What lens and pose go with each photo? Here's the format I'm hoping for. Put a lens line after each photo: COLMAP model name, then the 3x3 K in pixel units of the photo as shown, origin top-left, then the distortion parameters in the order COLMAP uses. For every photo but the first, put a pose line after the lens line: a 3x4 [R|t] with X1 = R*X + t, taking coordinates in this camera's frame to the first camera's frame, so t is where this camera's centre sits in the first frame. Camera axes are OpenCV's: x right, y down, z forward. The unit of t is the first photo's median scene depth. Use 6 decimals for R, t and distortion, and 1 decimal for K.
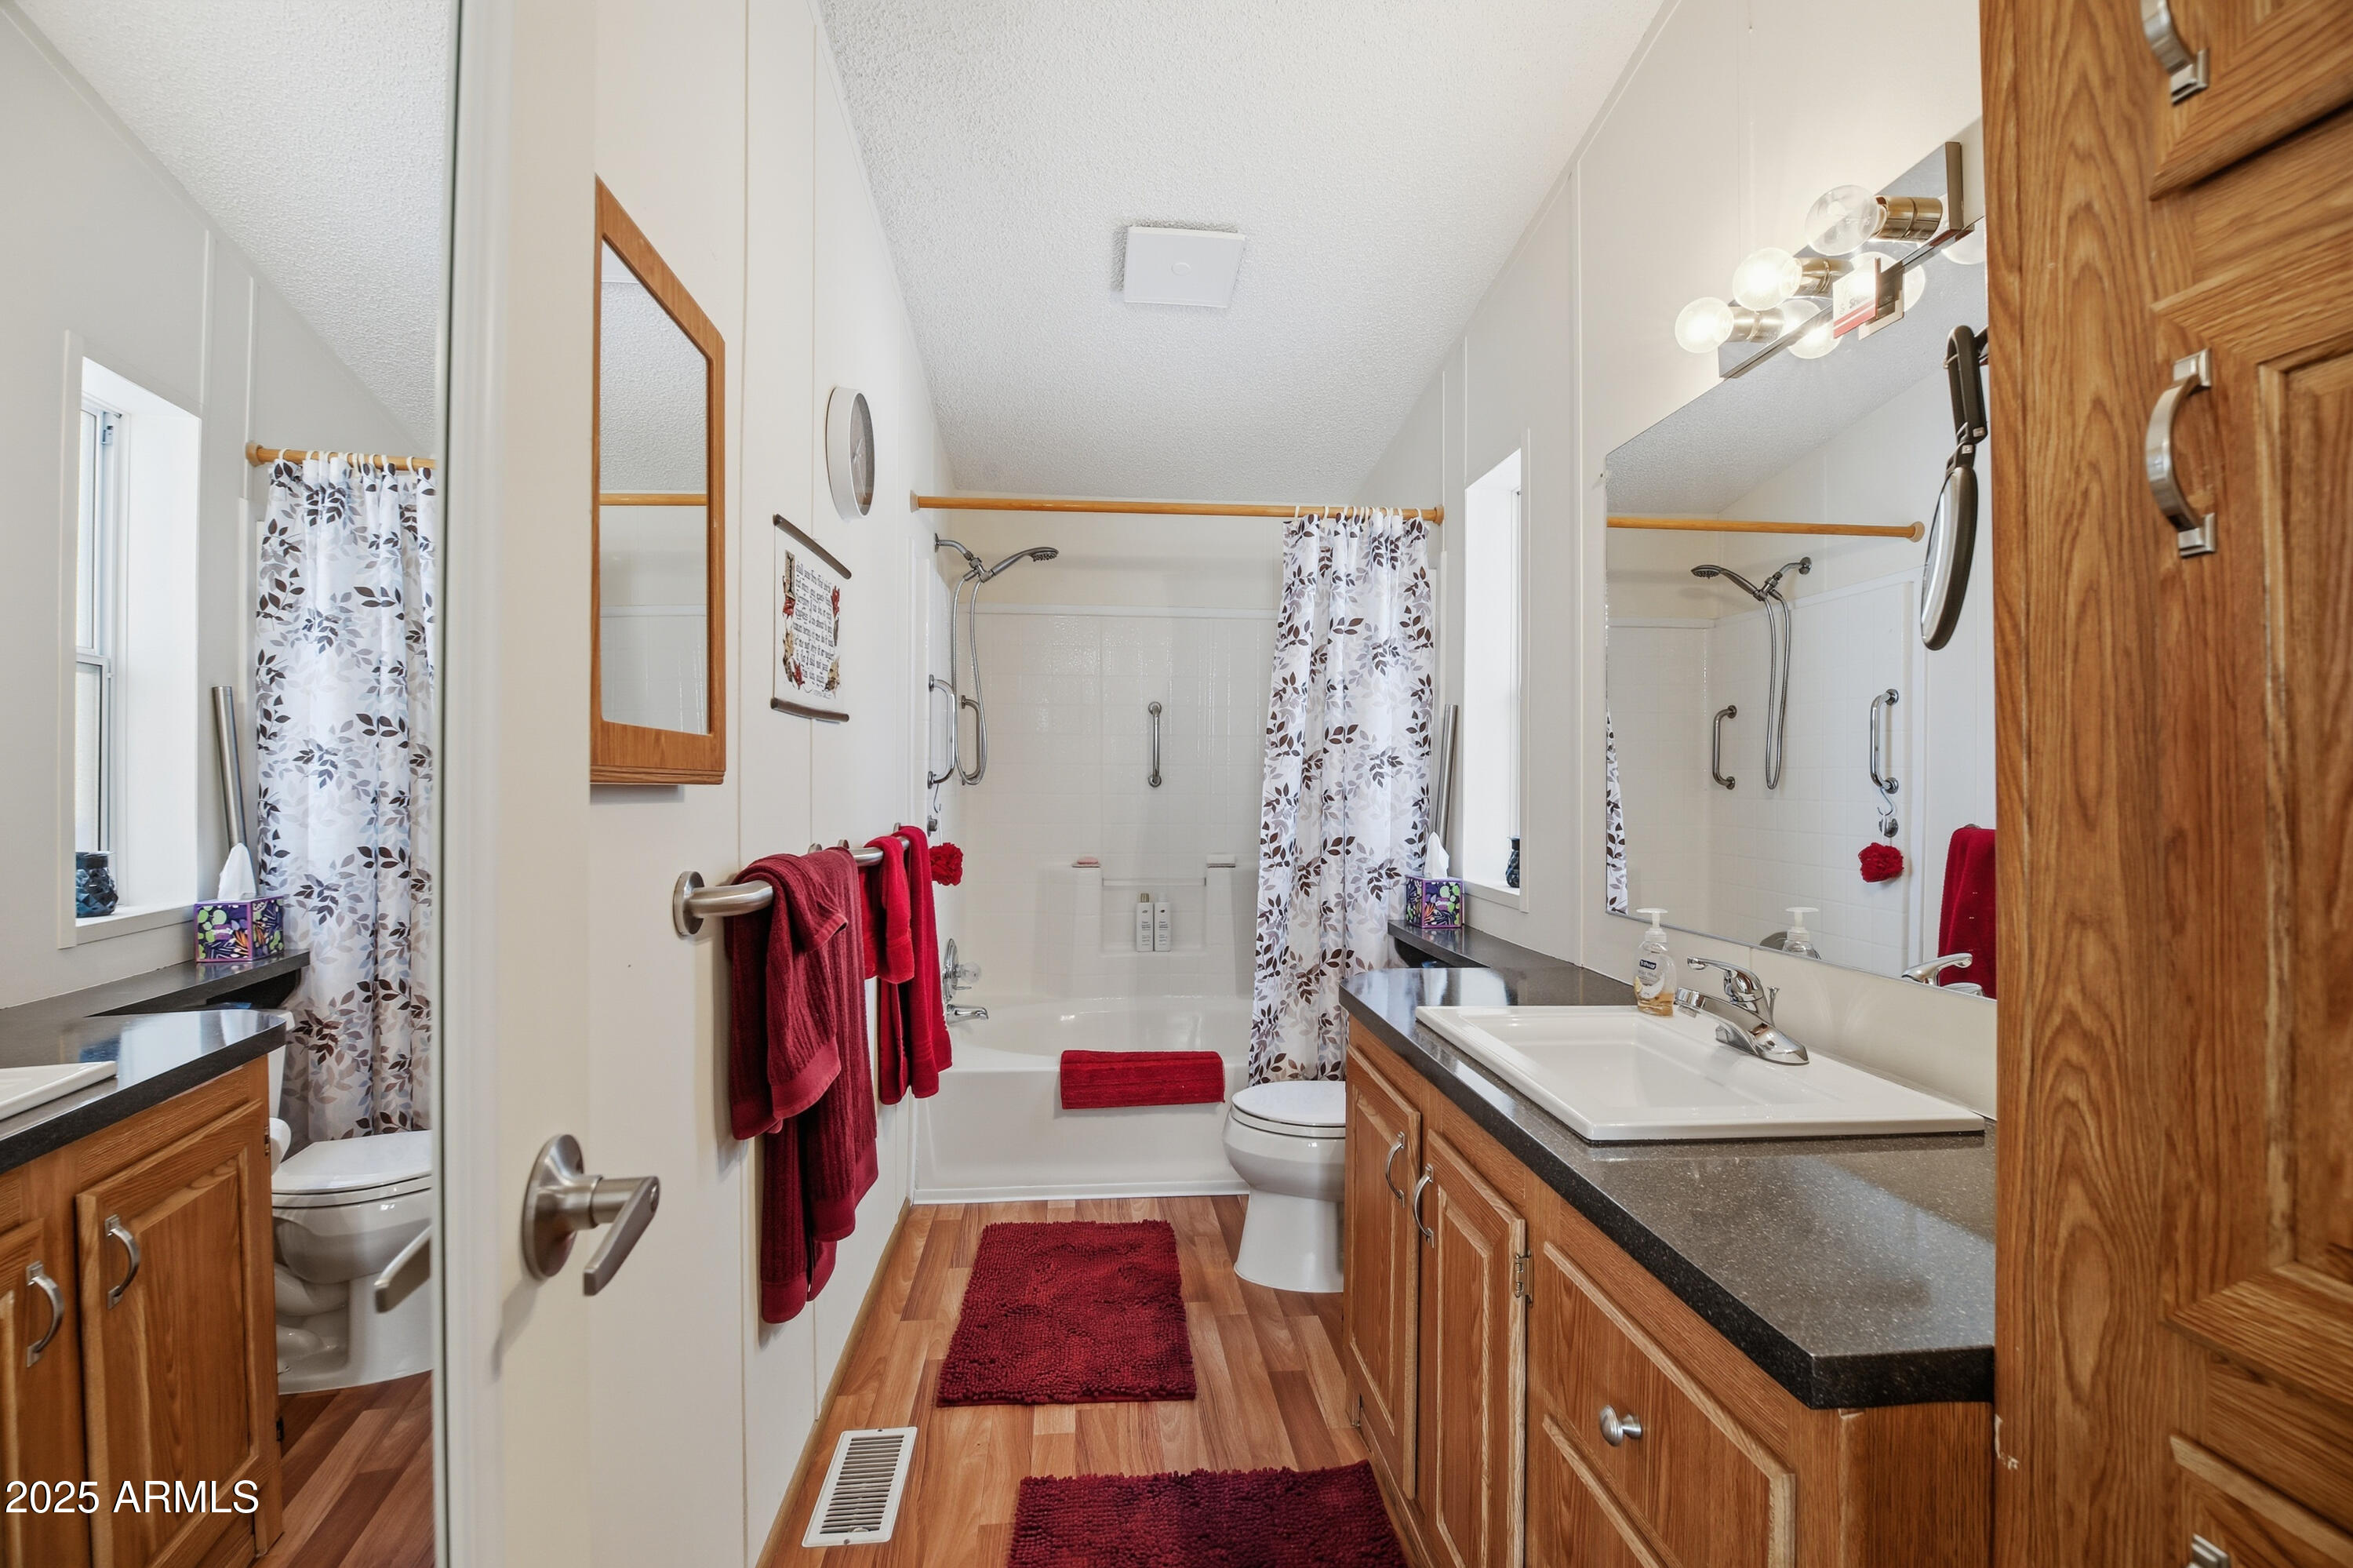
lens RADIAL K [[1056.7, 0, 1182.0], [0, 1056.7, 778.1], [0, 0, 1]] dist [-0.008220, -0.003595]
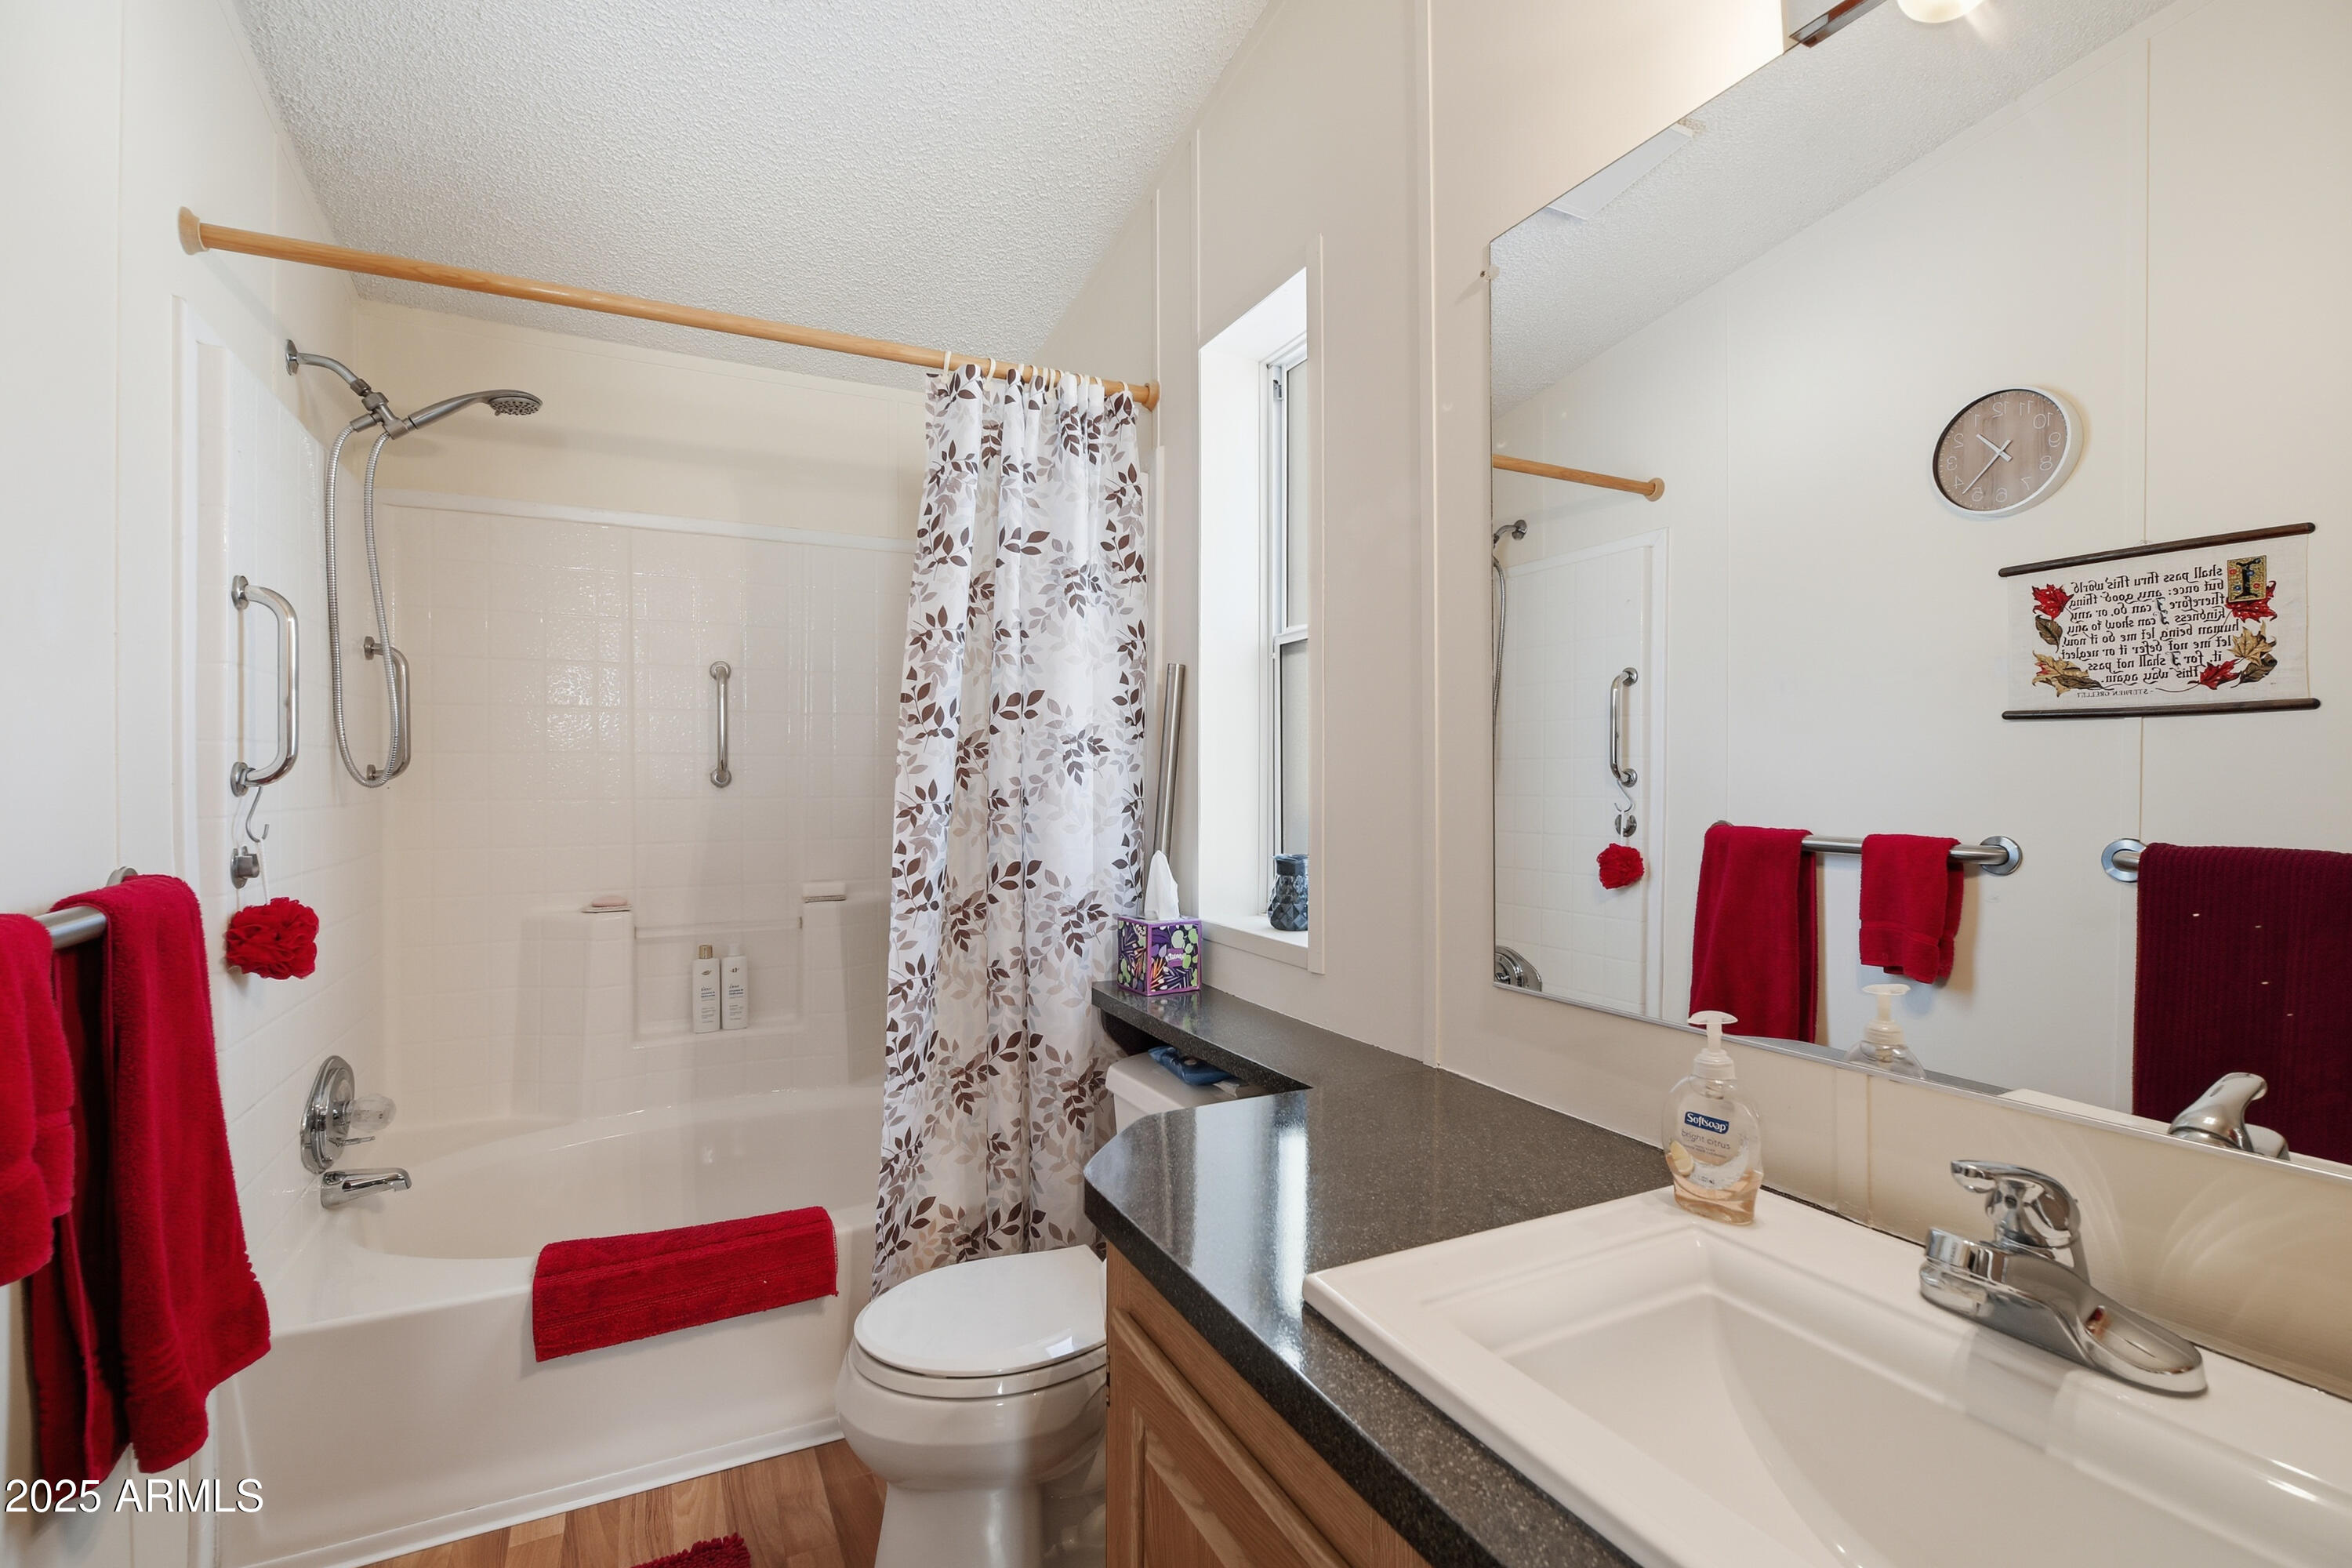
lens RADIAL K [[1056.2, 0, 1178.3], [0, 1056.2, 778.6], [0, 0, 1]] dist [-0.008220, -0.003595]
pose [[0.933456, -0.006582, 0.358633, 0.007818], [0.005362, 0.999976, 0.004397, 0.002018], [-0.358653, -0.002182, 0.933468, 0.347910]]
